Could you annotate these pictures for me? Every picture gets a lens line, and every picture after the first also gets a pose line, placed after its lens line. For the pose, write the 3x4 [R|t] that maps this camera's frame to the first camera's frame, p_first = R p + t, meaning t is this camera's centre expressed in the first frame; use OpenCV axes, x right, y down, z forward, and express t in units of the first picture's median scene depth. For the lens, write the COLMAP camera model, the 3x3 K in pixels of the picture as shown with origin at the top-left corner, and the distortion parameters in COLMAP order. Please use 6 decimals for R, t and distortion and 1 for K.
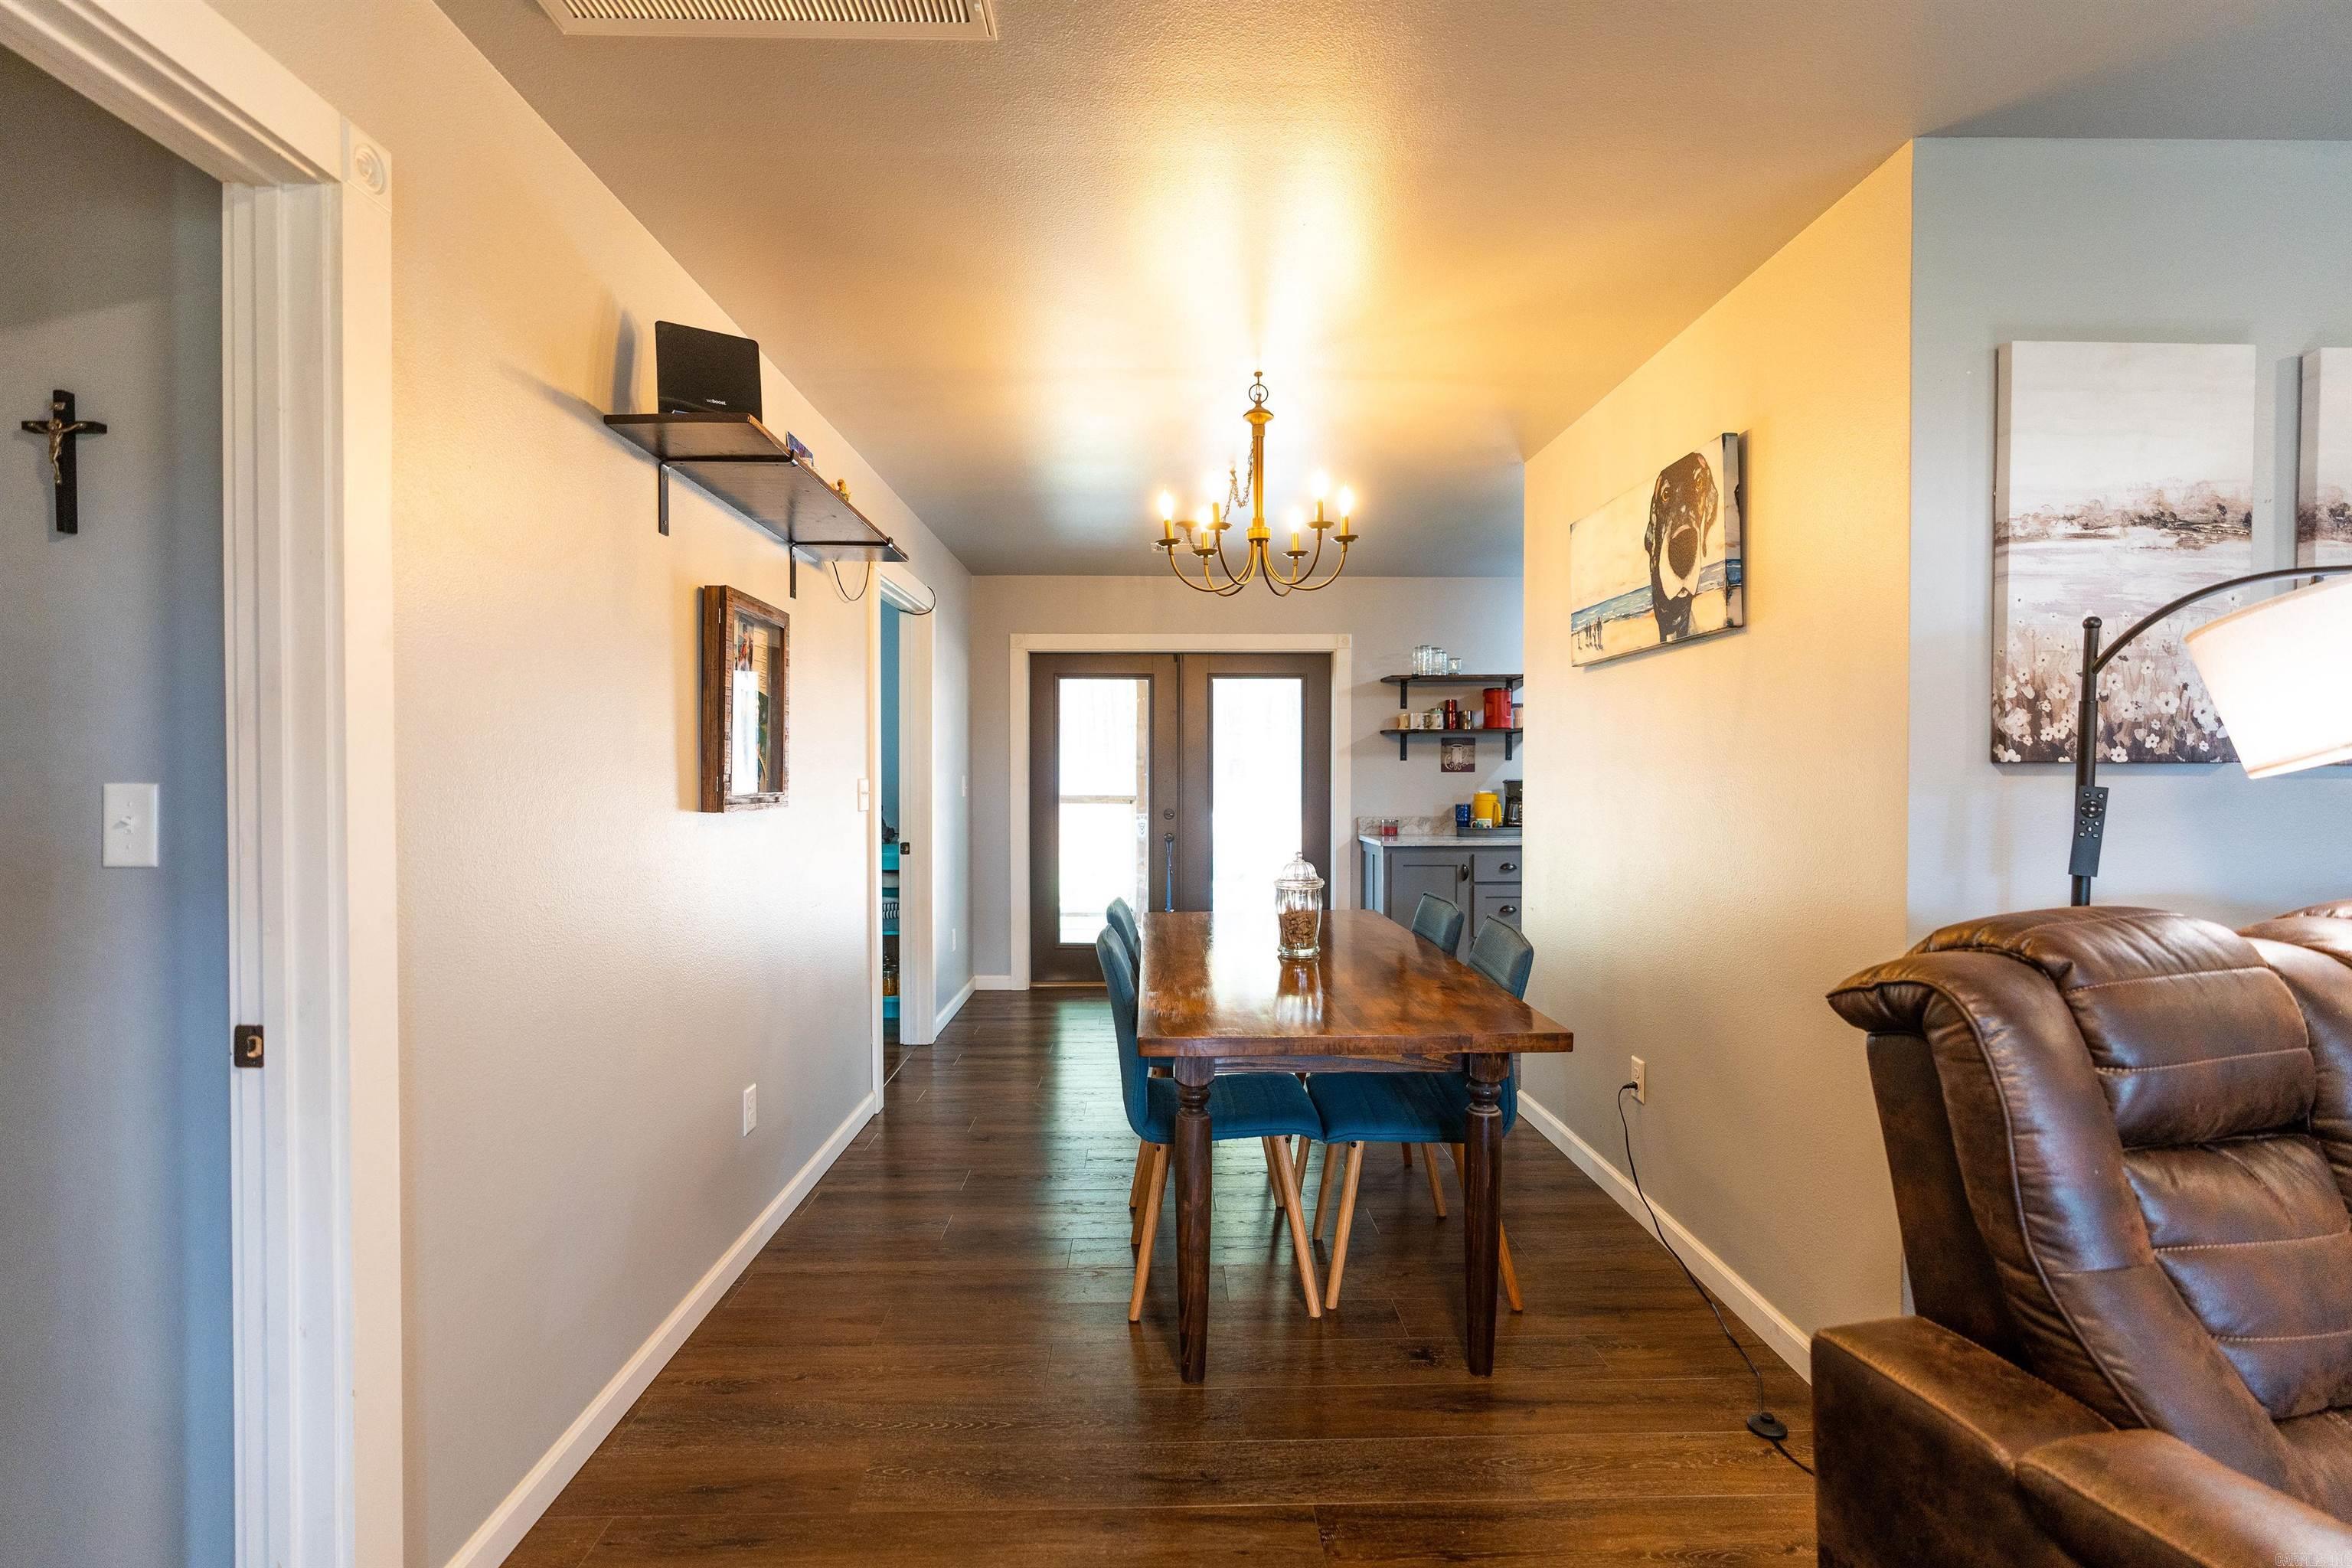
lens RADIAL K [[1044.2, 0, 1197.3], [0, 1044.2, 777.0], [0, 0, 1]] dist [-0.027094, 0.012284]
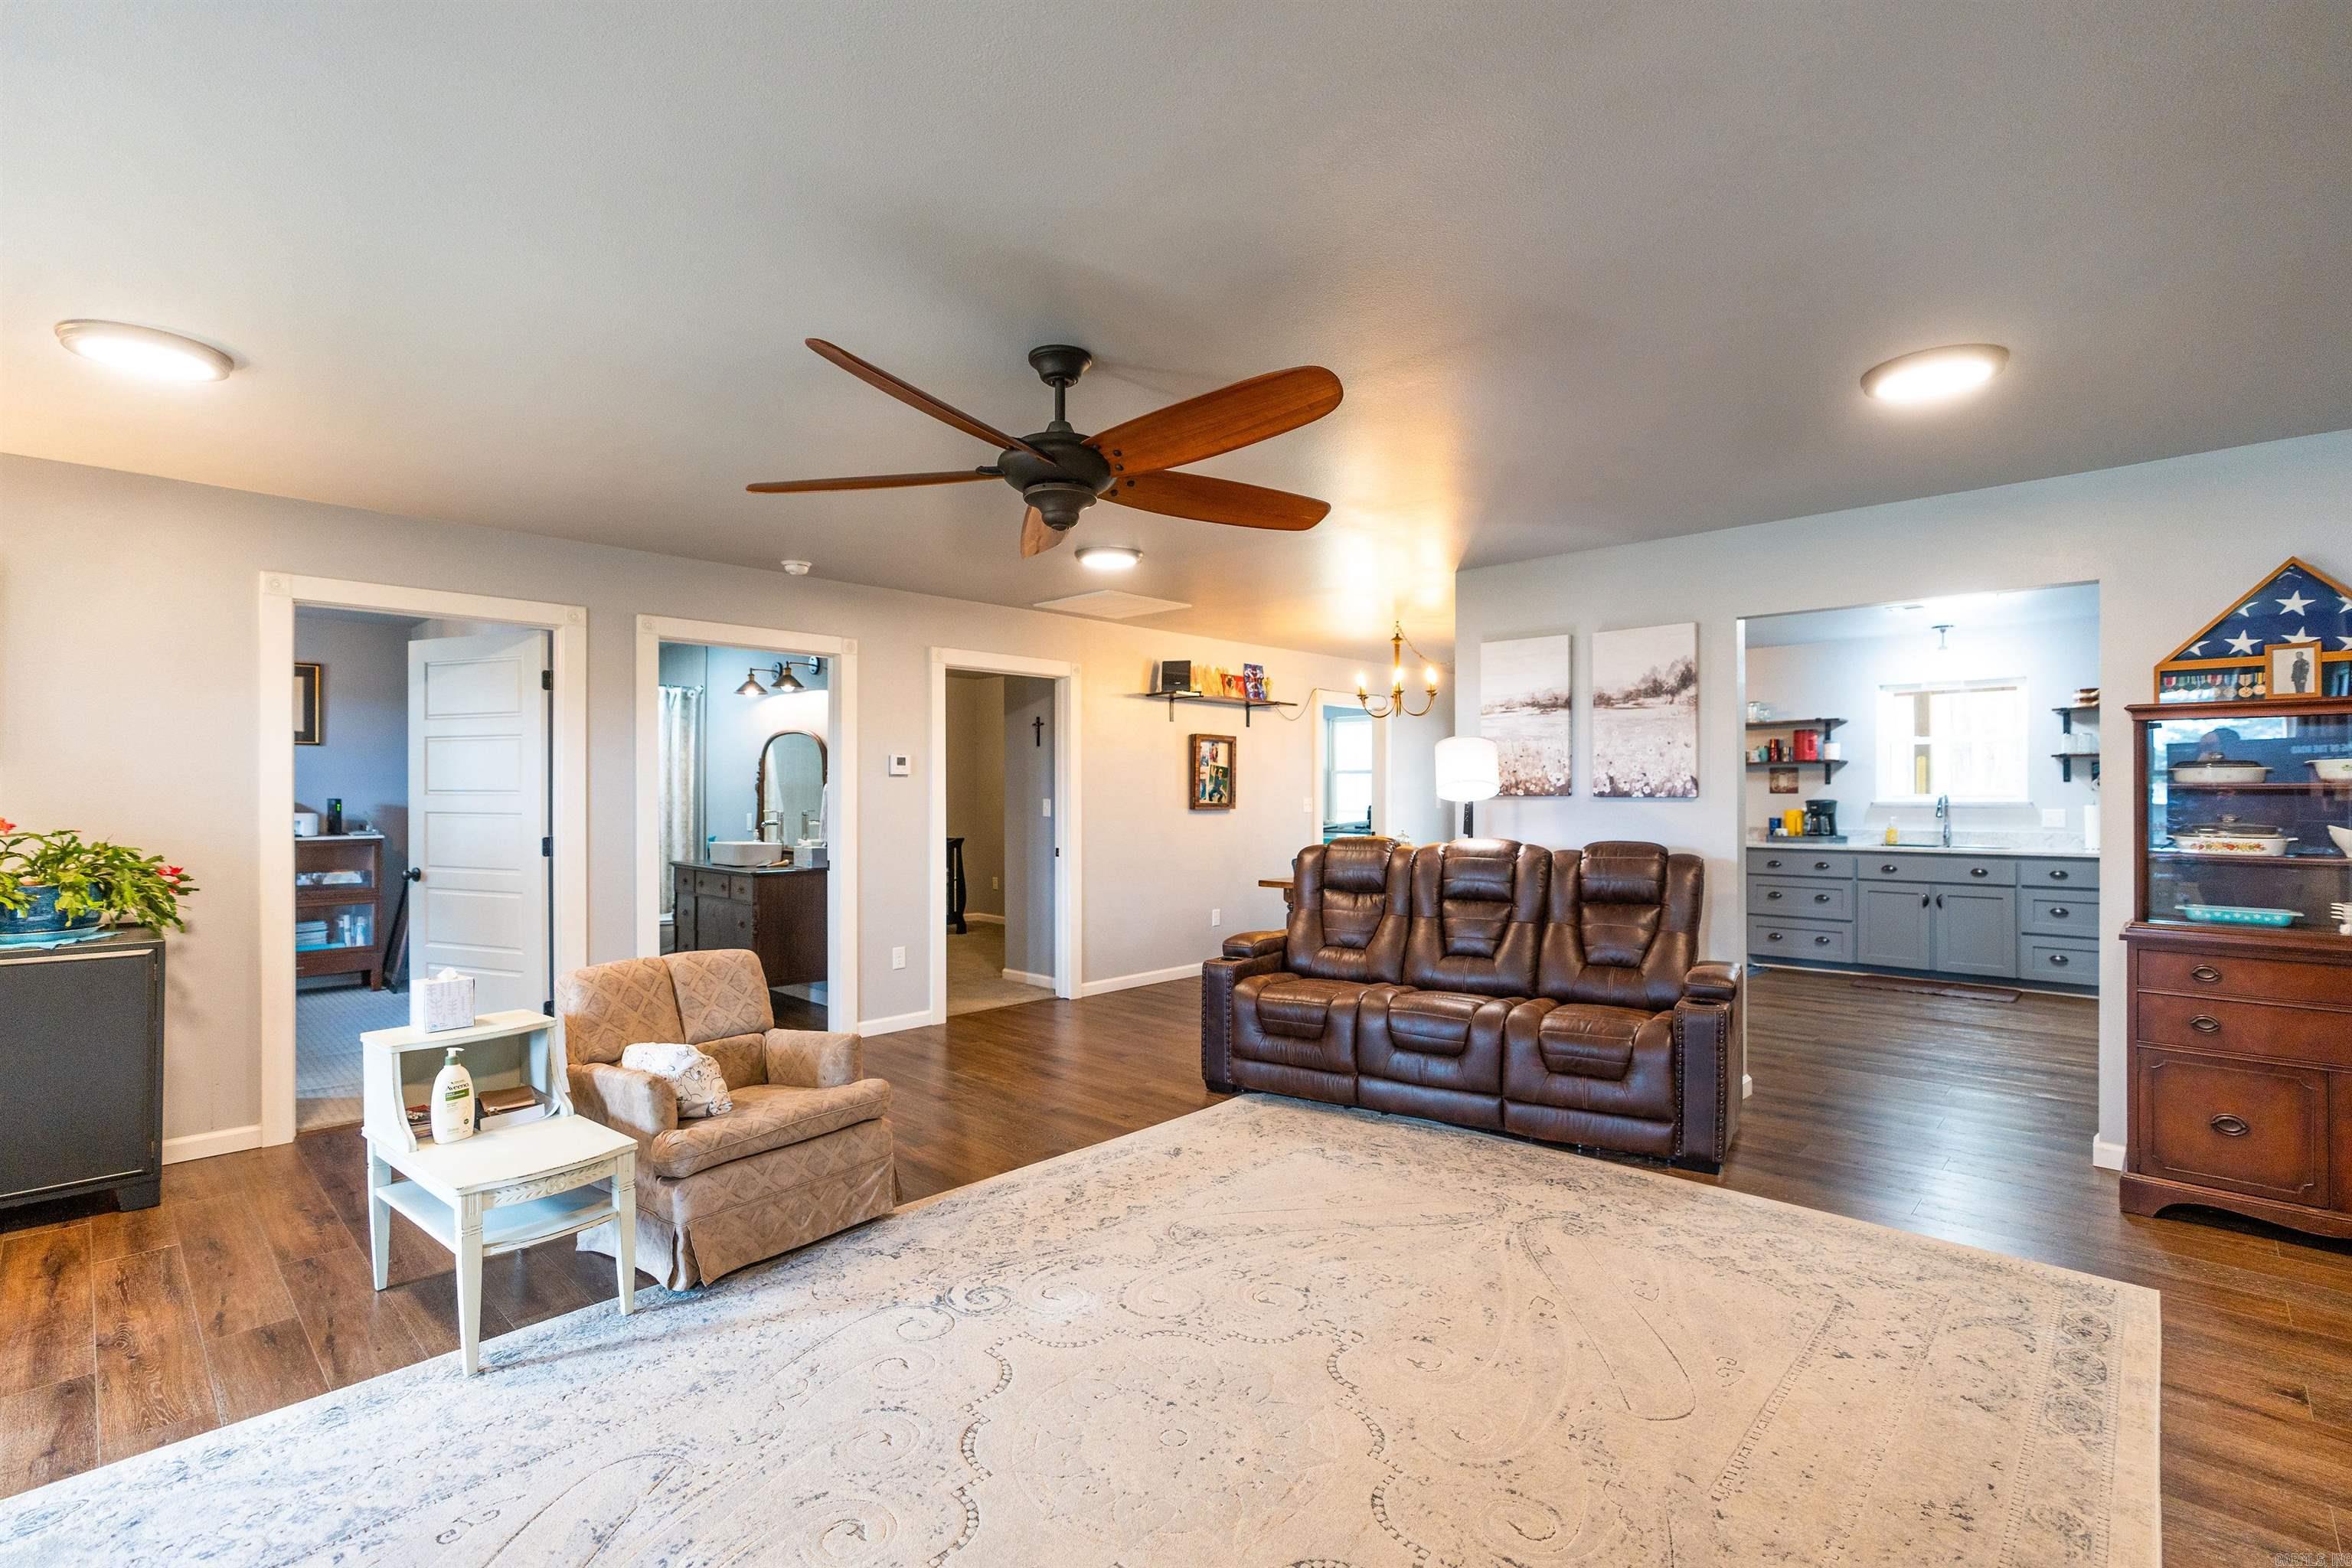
lens RADIAL K [[1044.2, 0, 1197.3], [0, 1044.2, 777.0], [0, 0, 1]] dist [-0.027094, 0.012284]
pose [[0.718642, -0.008572, -0.695327, 2.164926], [-0.001153, 0.999908, -0.013520, -0.024738], [0.695379, 0.010518, 0.718566, -1.519040]]
